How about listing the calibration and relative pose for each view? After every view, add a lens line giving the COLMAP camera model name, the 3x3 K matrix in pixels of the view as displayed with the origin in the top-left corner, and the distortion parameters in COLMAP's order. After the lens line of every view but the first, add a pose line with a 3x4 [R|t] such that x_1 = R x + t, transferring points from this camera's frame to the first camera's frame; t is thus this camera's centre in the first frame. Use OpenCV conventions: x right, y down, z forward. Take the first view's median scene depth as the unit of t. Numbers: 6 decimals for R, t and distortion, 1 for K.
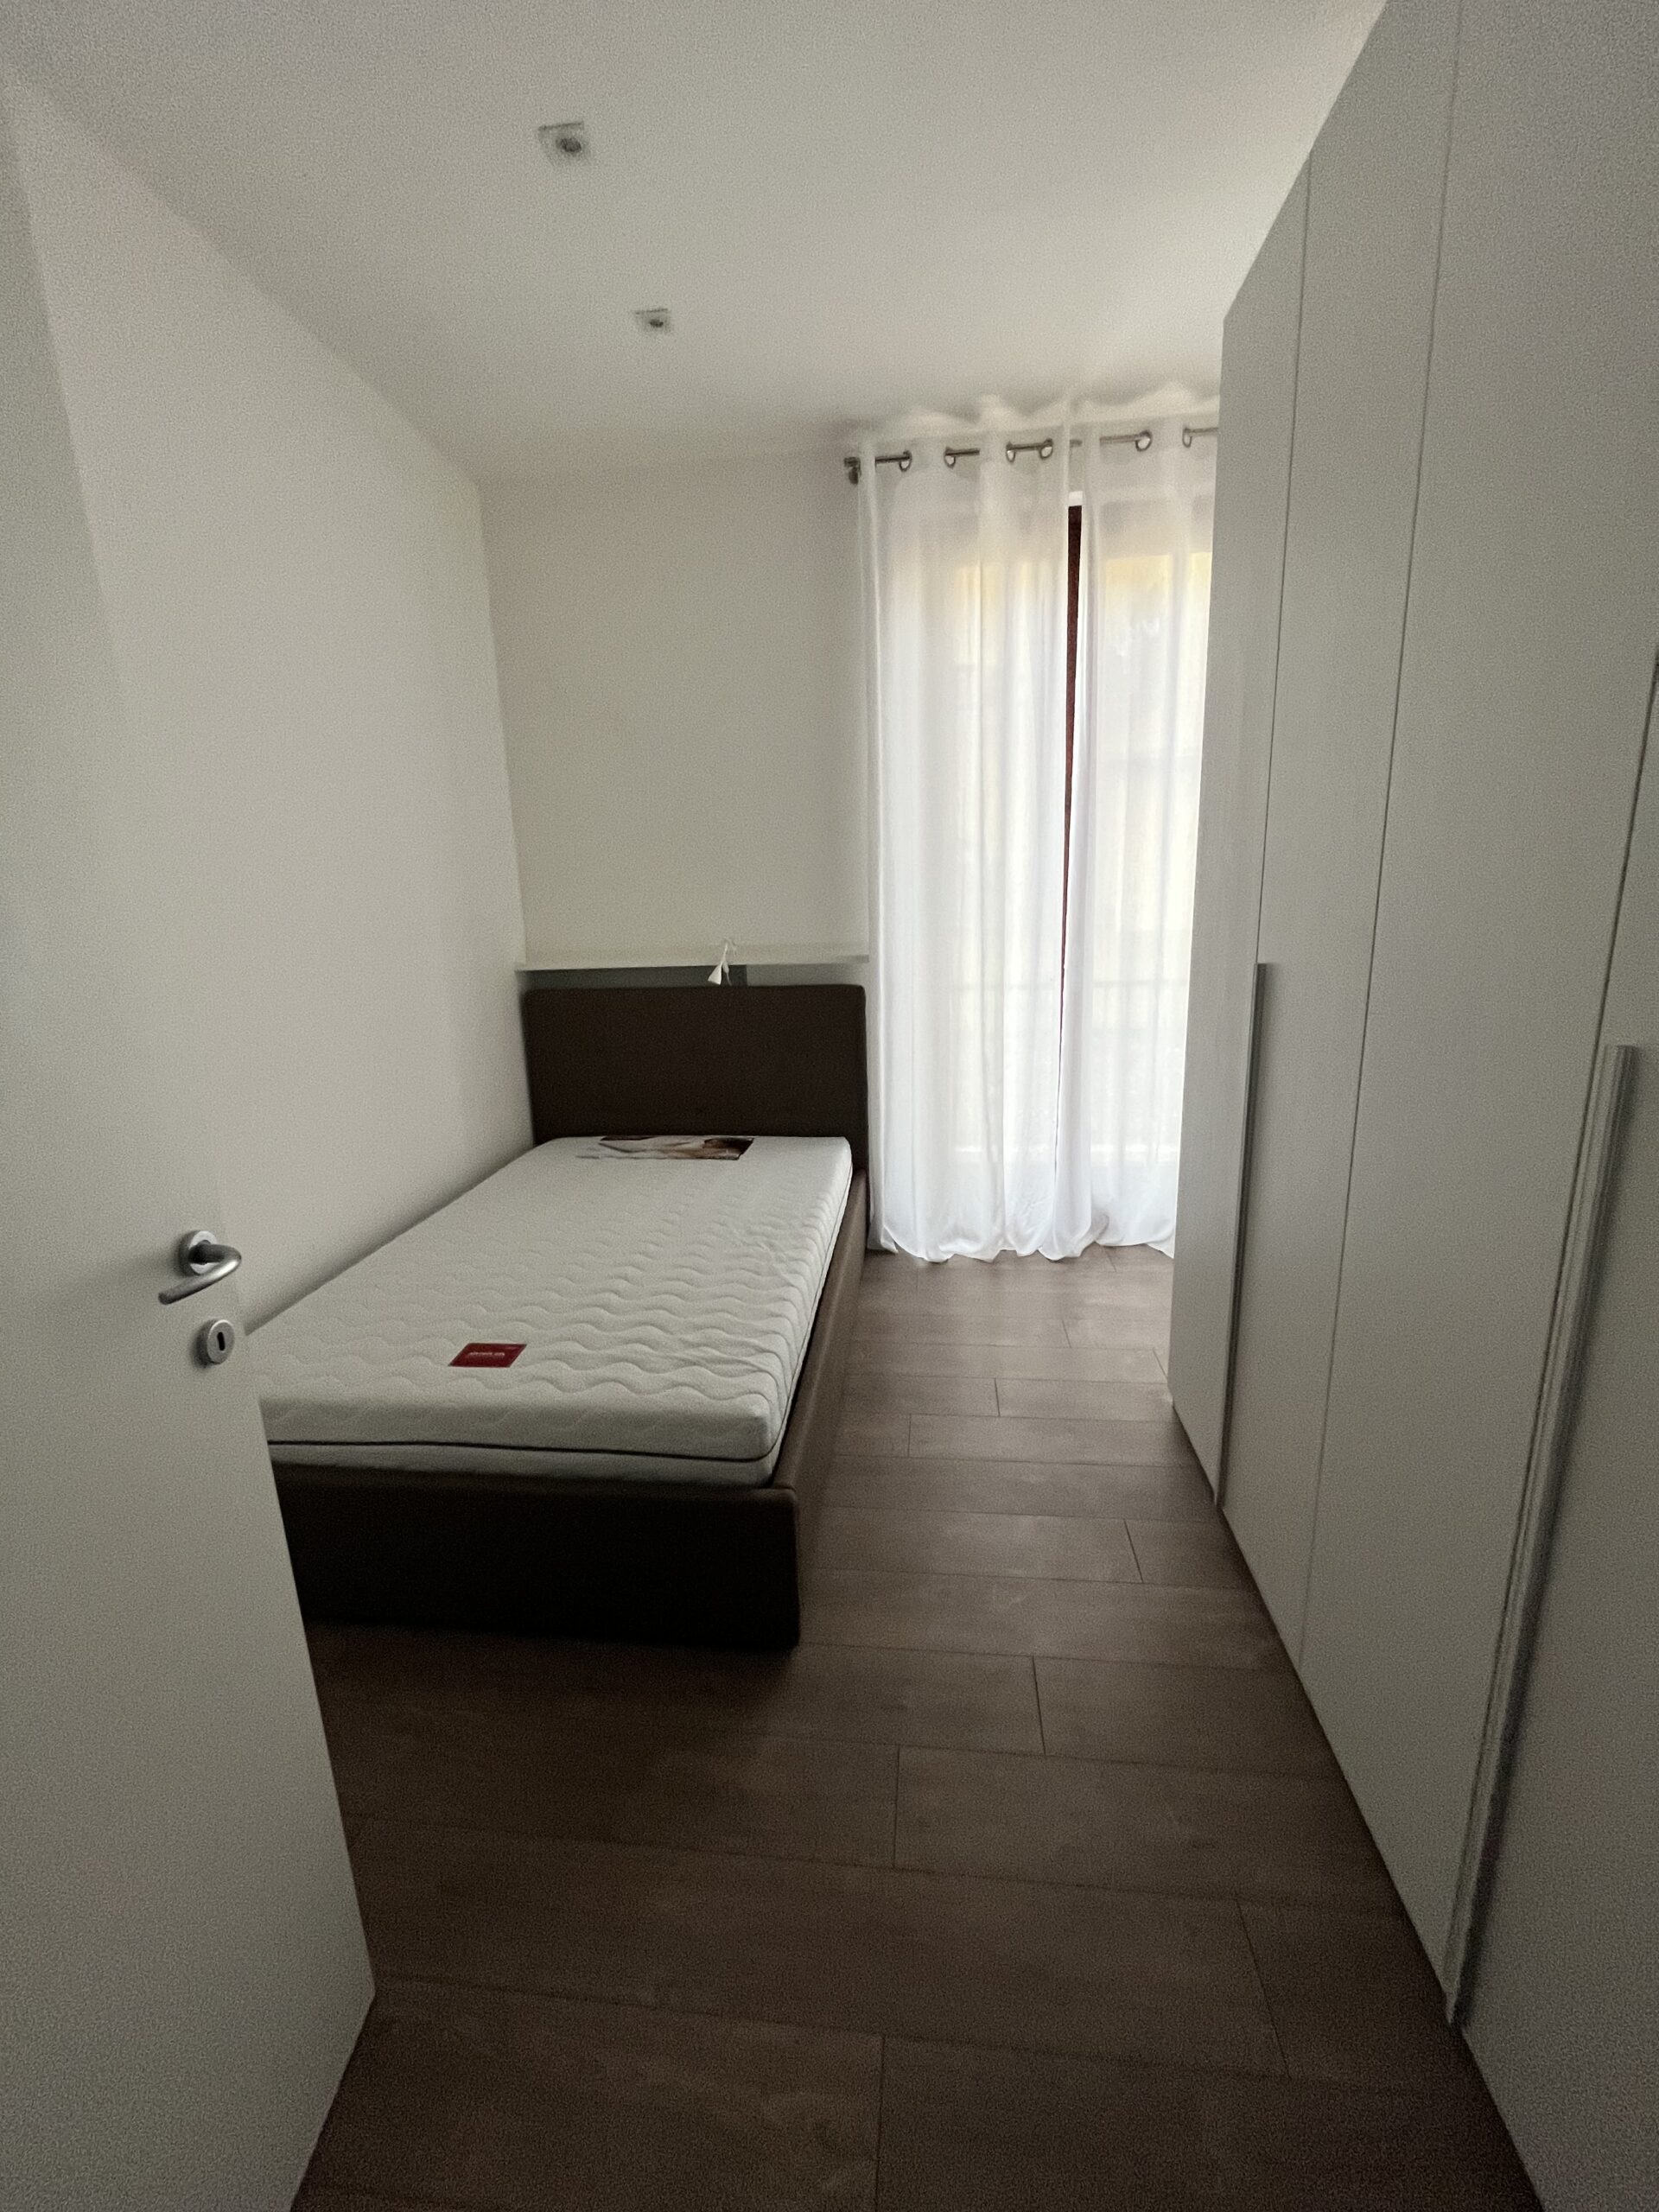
lens RADIAL K [[892.4, 0, 834.8], [0, 892.4, 1098.4], [0, 0, 1]] dist [0.000228, -0.000082]
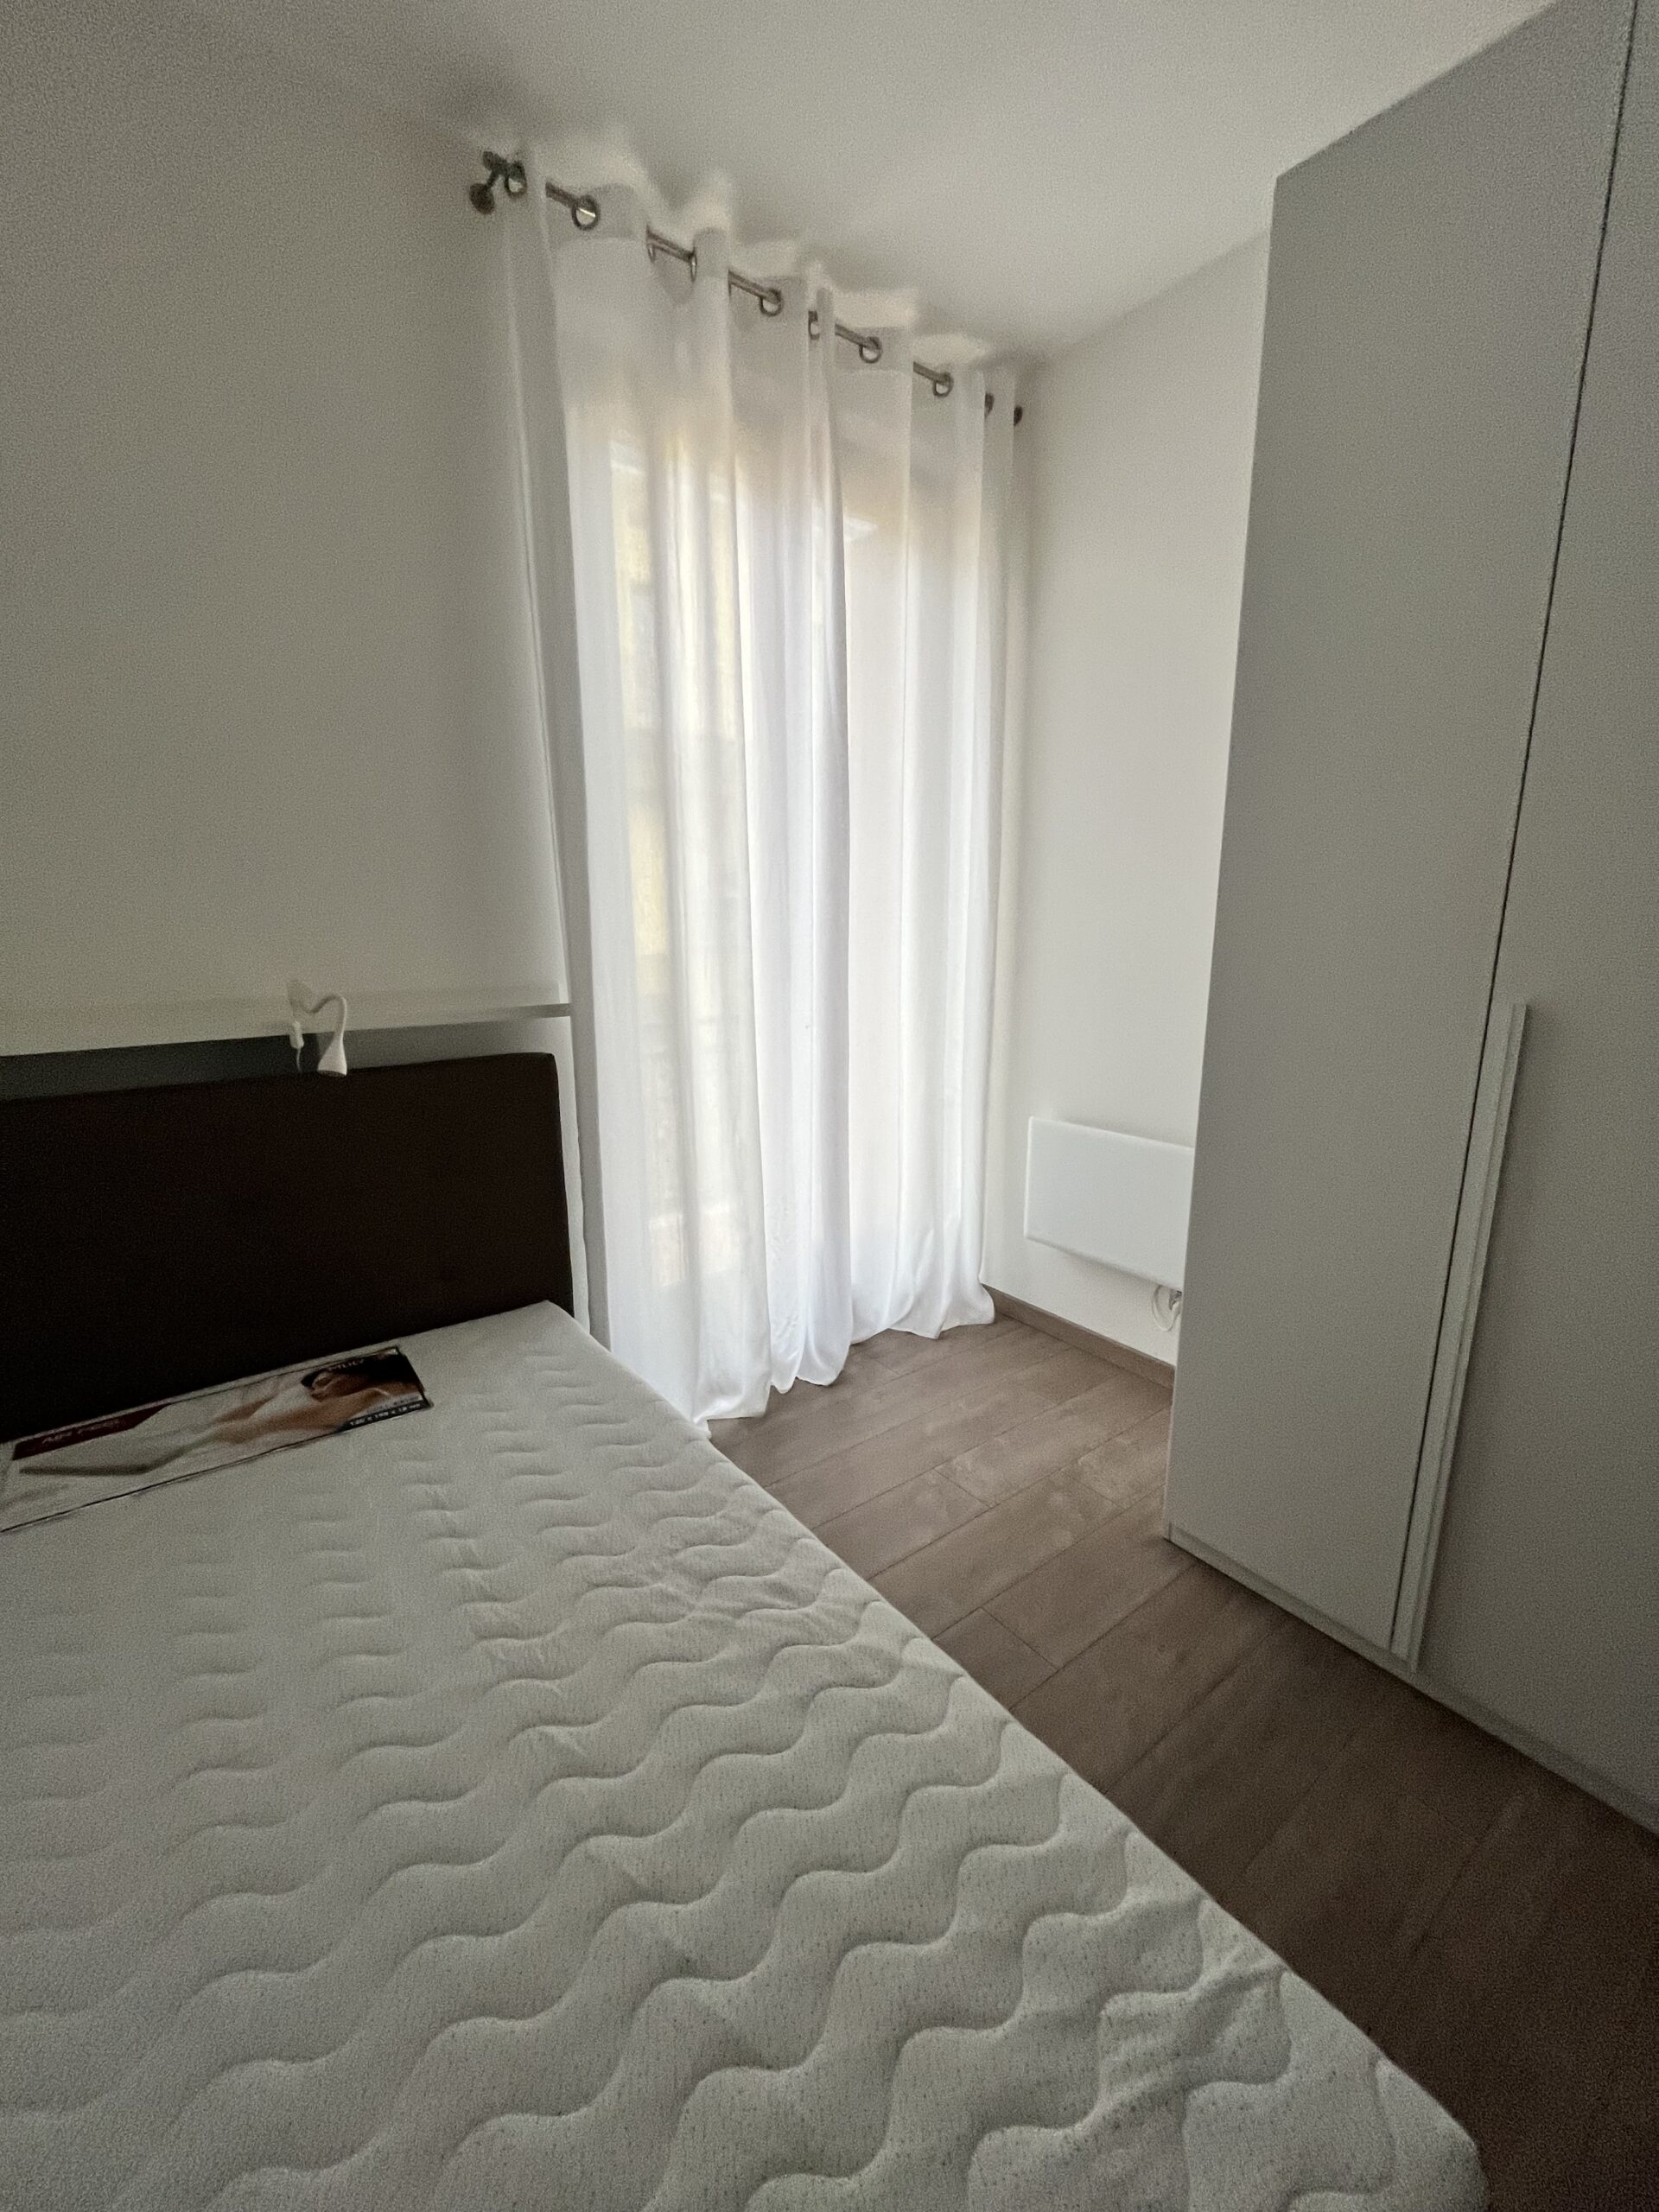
lens RADIAL K [[892.4, 0, 834.8], [0, 892.4, 1098.4], [0, 0, 1]] dist [0.000228, -0.000082]
pose [[0.726144, -0.115032, 0.677852, -0.263800], [0.136328, 0.990419, 0.022034, -0.085844], [-0.673892, 0.076410, 0.734868, 0.435621]]
